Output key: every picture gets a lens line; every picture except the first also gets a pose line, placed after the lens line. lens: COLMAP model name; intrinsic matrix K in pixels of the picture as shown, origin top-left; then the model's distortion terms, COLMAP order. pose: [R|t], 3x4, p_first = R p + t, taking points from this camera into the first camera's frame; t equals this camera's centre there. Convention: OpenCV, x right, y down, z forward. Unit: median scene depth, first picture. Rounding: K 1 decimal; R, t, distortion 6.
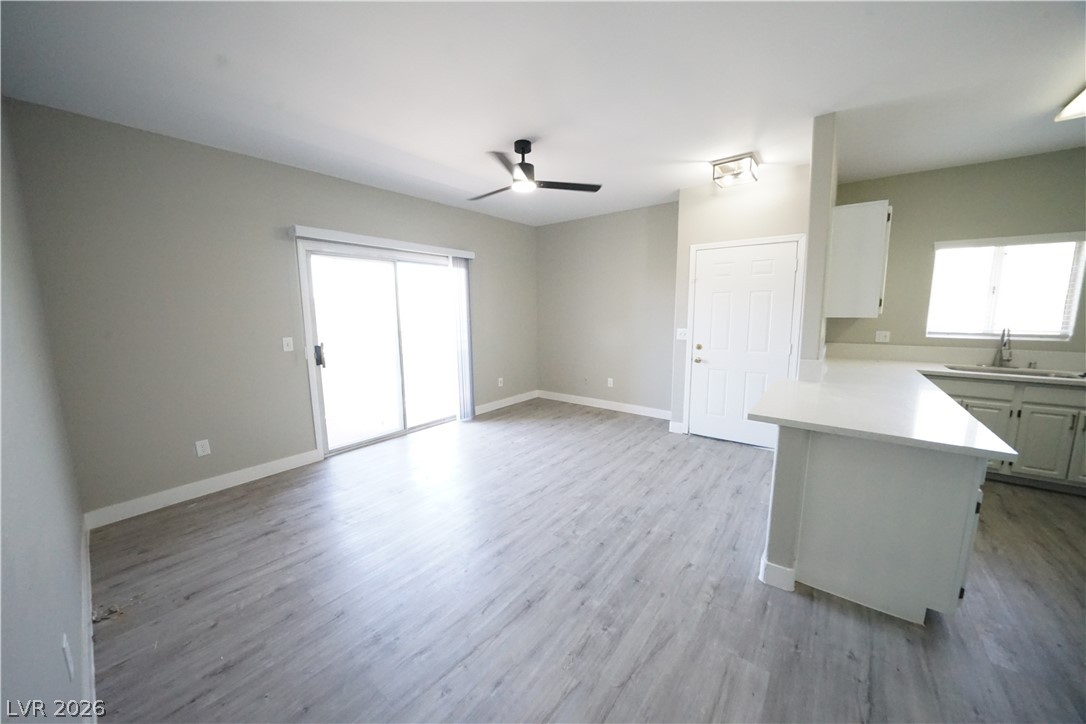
lens RADIAL K [[373.8, 0, 543.4], [0, 373.8, 359.9], [0, 0, 1]] dist [-0.026269, 0.002461]
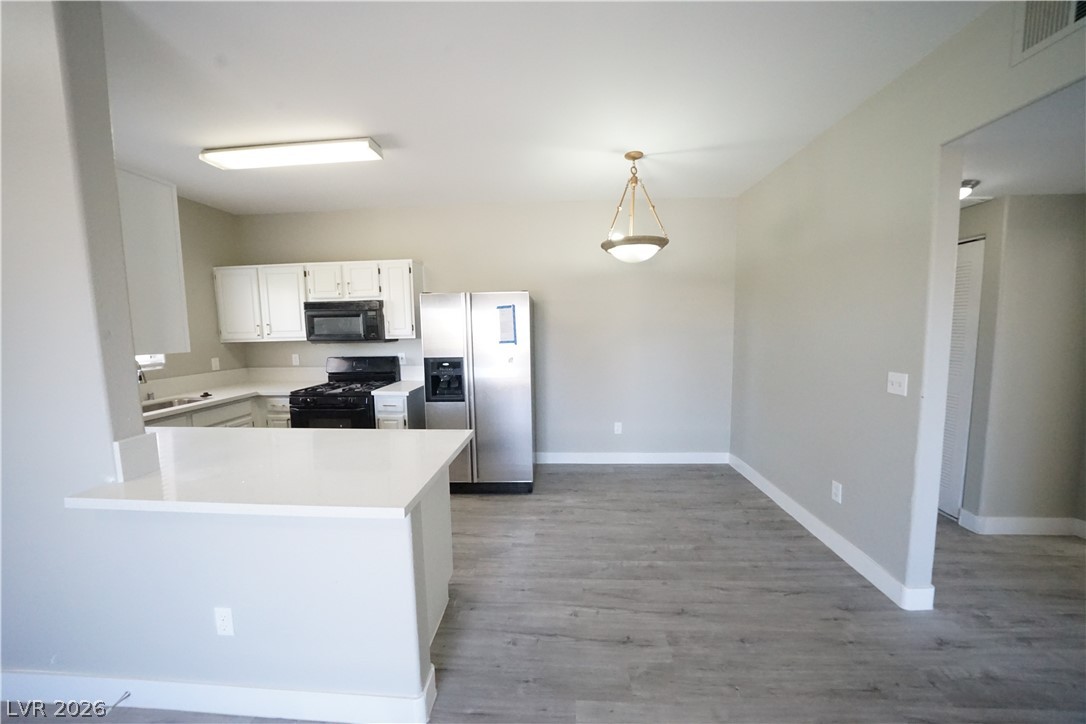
lens RADIAL K [[373.8, 0, 543.2], [0, 373.8, 361.0], [0, 0, 1]] dist [-0.026269, 0.002461]
pose [[-0.577419, -0.058065, 0.814380, -0.037250], [0.130648, 0.978043, 0.162367, -0.098160], [-0.805927, 0.200151, -0.557155, 0.670613]]
